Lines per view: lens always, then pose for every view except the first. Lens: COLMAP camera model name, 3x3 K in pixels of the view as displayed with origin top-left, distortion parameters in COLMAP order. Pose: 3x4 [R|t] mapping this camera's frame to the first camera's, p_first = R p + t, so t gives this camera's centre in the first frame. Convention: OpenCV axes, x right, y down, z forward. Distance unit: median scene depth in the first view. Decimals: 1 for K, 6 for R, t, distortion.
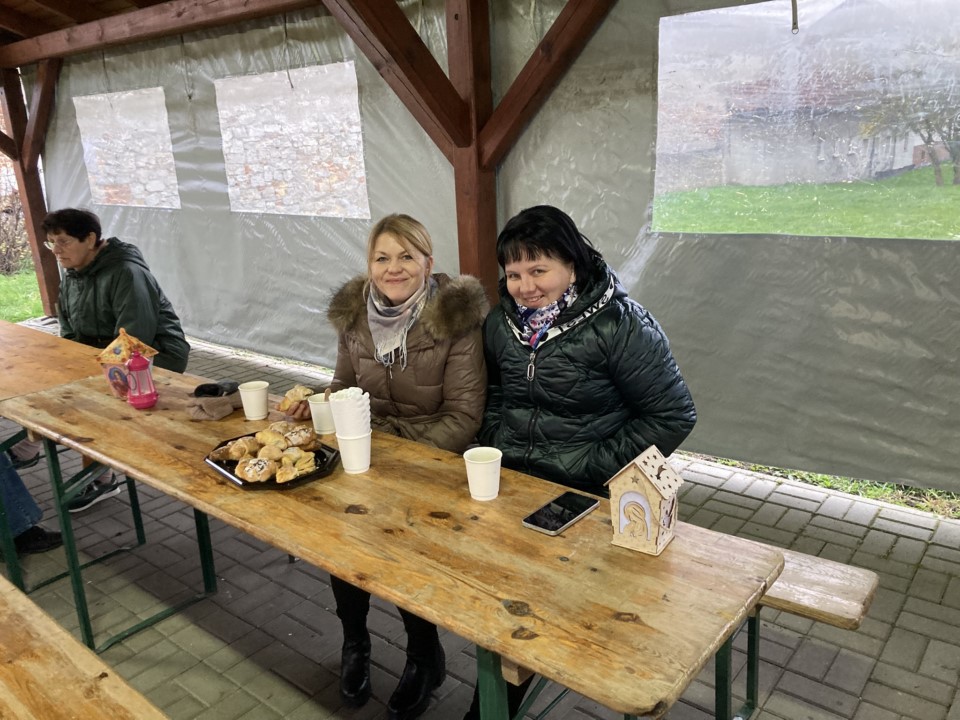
lens RADIAL K [[766.3, 0, 498.4], [0, 766.3, 355.0], [0, 0, 1]] dist [0.006940, -0.000372]
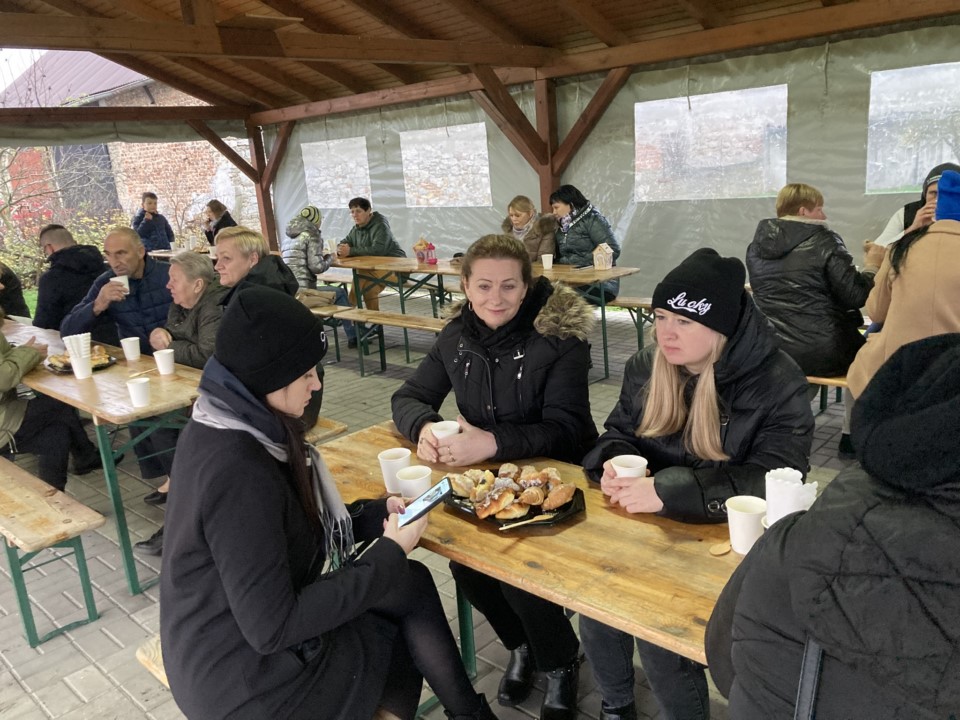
lens RADIAL K [[784.9, 0, 480.0], [0, 784.9, 360.0], [0, 0, 1]] dist [0.004308, -0.002036]
pose [[0.994111, -0.005543, -0.108224, 0.005214], [0.002777, 0.999666, -0.025687, 0.202097], [0.108330, 0.025235, 0.993795, -0.727003]]
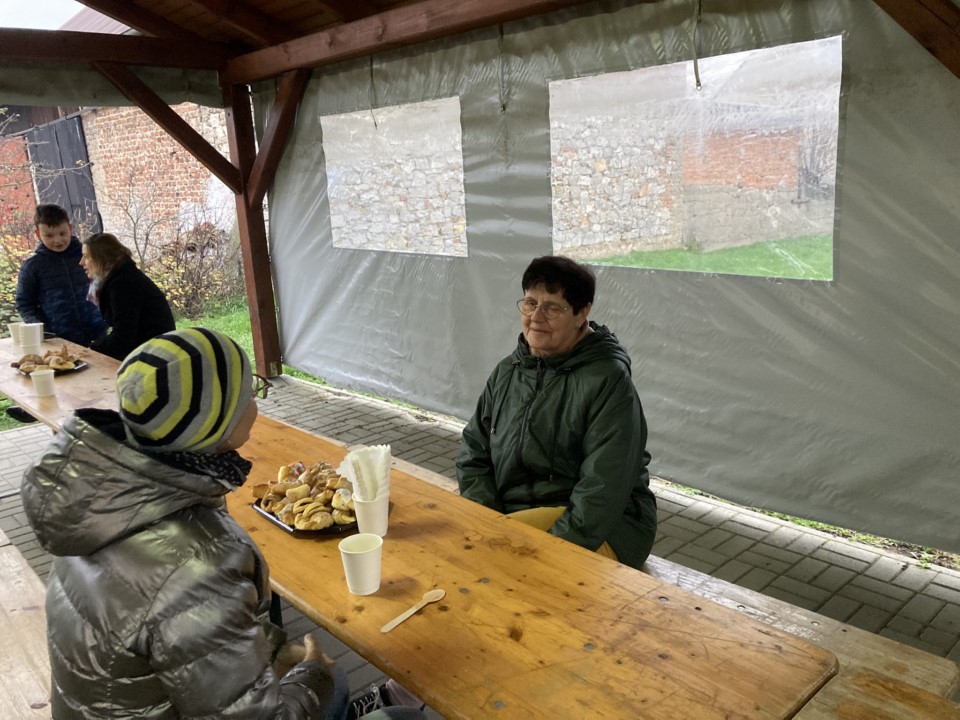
lens RADIAL K [[784.9, 0, 480.0], [0, 784.9, 360.0], [0, 0, 1]] dist [0.004308, -0.002036]
pose [[0.987223, 0.032074, -0.156080, -0.298084], [-0.038380, 0.998557, -0.037554, -0.064956], [0.154651, 0.043065, 0.987030, 0.261881]]
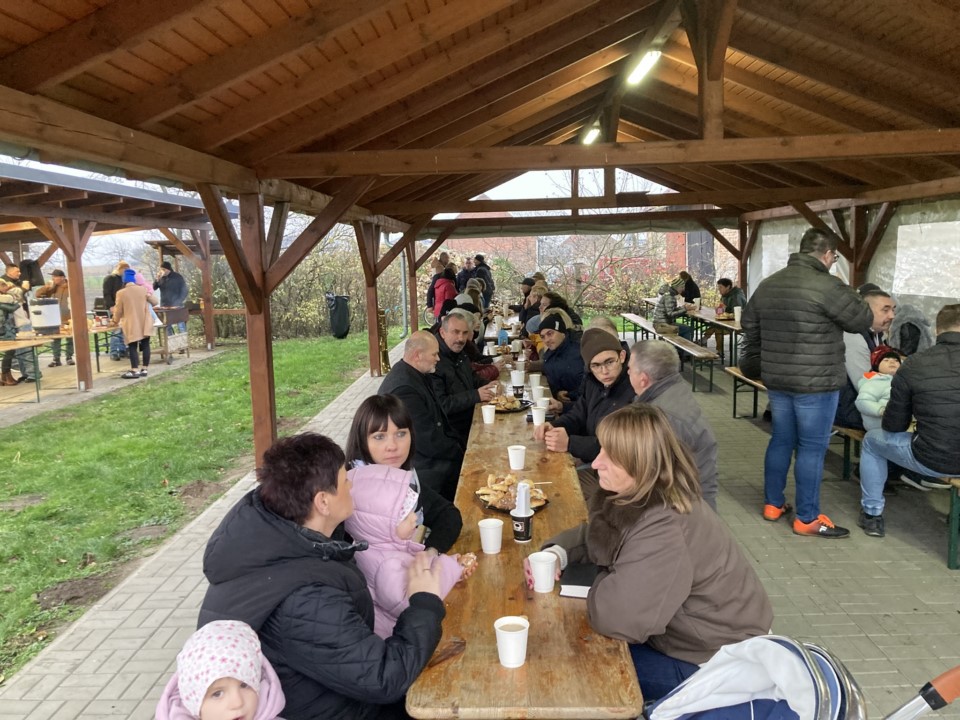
lens RADIAL K [[784.9, 0, 480.0], [0, 784.9, 360.0], [0, 0, 1]] dist [0.004308, -0.002036]
pose [[0.595578, 0.126873, -0.793215, 1.082092], [-0.213167, 0.977008, -0.003784, 0.285797], [0.774498, 0.171341, 0.608930, -1.310429]]
